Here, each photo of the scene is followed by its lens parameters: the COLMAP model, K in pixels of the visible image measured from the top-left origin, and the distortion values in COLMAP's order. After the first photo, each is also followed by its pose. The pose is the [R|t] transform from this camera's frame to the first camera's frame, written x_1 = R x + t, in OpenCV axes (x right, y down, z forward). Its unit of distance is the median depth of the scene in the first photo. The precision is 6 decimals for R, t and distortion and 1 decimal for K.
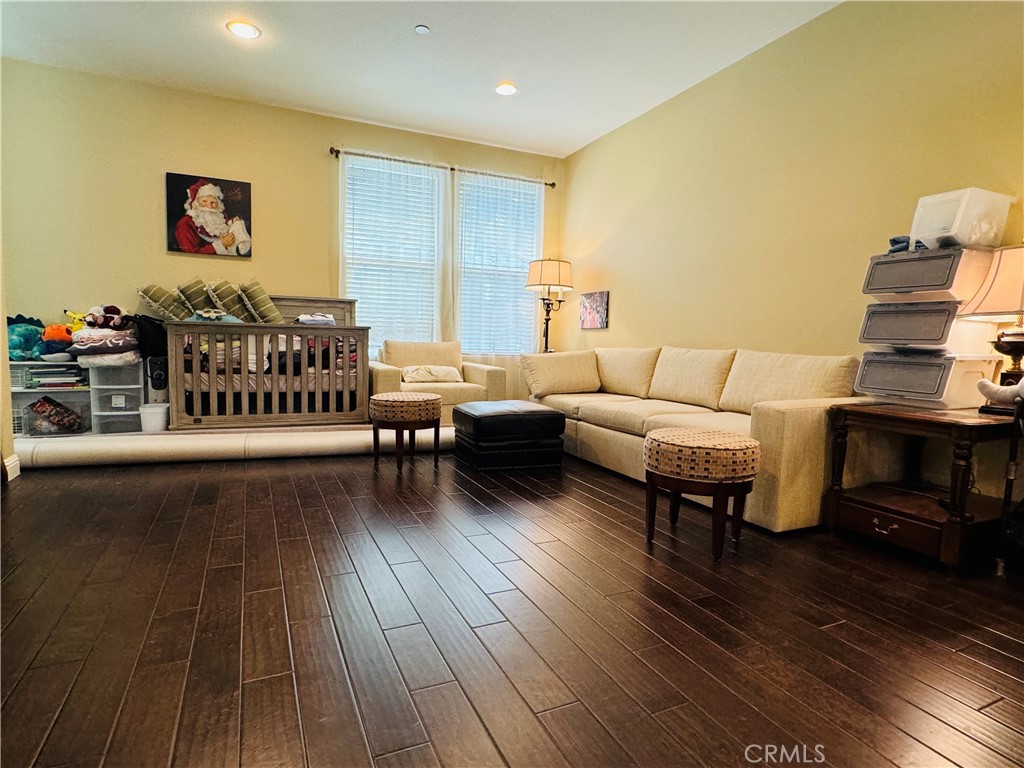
lens RADIAL K [[557.2, 0, 508.7], [0, 557.2, 385.0], [0, 0, 1]] dist [0.002601, -0.000104]
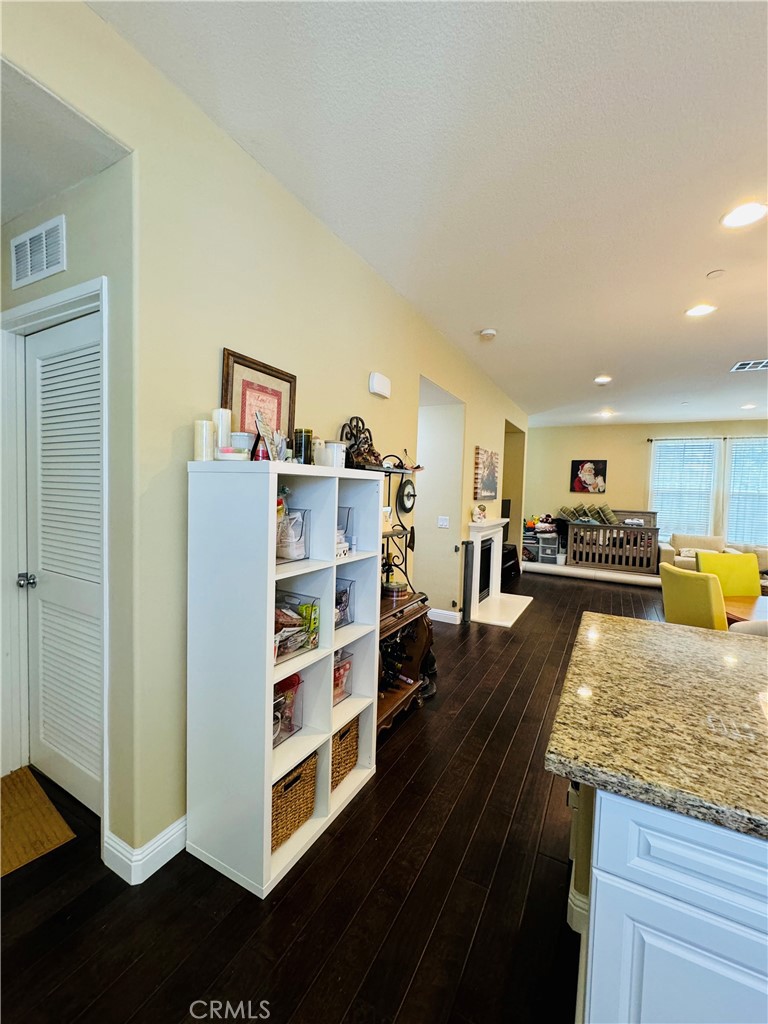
lens RADIAL K [[432.7, 0, 384.0], [0, 432.7, 512.0], [0, 0, 1]] dist [-0.001880, -0.000137]
pose [[0.607780, 0.033240, -0.793409, 0.402118], [-0.083144, 0.996296, -0.021952, -0.043018], [0.789740, 0.079309, 0.608293, -0.794520]]
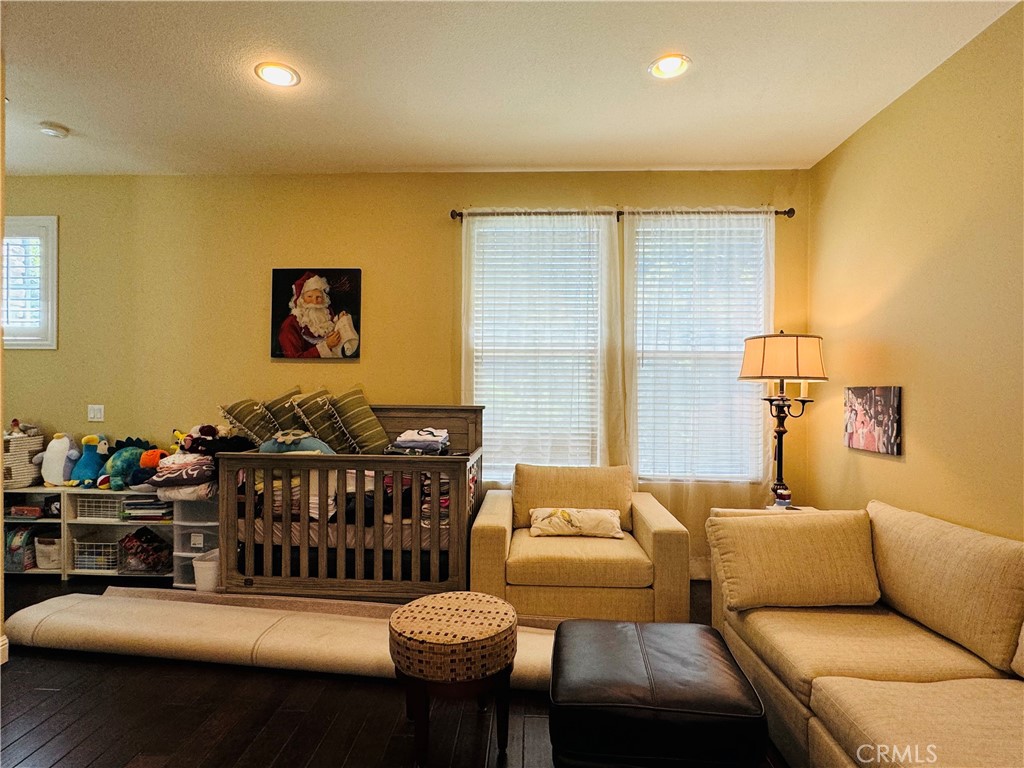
lens RADIAL K [[557.2, 0, 508.7], [0, 557.2, 385.0], [0, 0, 1]] dist [0.002601, -0.000104]
pose [[0.889807, -0.018944, -0.455943, 0.104238], [-0.025212, 0.995571, -0.090568, -0.131964], [0.455640, 0.092084, 0.885389, 0.416335]]
